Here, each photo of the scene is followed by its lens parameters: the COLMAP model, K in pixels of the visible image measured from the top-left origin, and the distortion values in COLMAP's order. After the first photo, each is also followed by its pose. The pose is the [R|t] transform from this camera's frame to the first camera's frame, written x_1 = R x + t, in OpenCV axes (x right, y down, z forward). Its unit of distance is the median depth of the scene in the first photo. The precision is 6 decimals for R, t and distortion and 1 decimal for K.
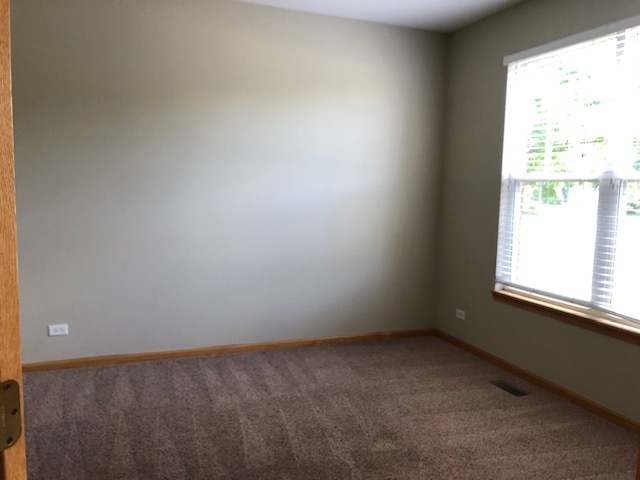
lens RADIAL K [[525.8, 0, 325.4], [0, 525.8, 241.2], [0, 0, 1]] dist [0.035943, -0.054279]
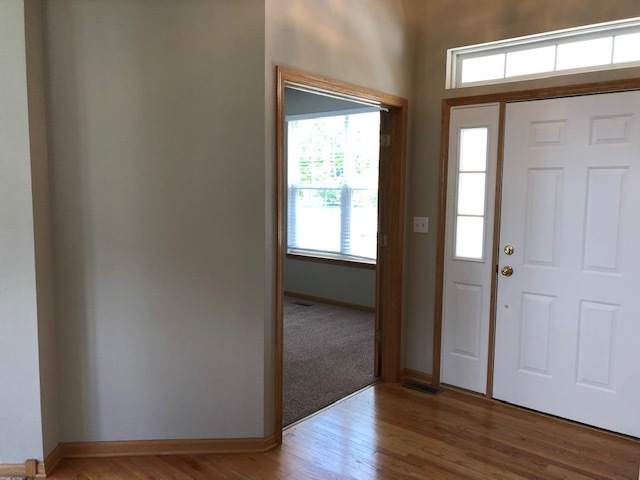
lens RADIAL K [[525.8, 0, 321.4], [0, 525.8, 237.7], [0, 0, 1]] dist [0.035943, -0.054279]
pose [[0.874866, -0.061966, 0.480385, -0.471244], [0.061202, 0.997976, 0.017271, 0.026290], [-0.480483, 0.014291, 0.876888, -0.641812]]
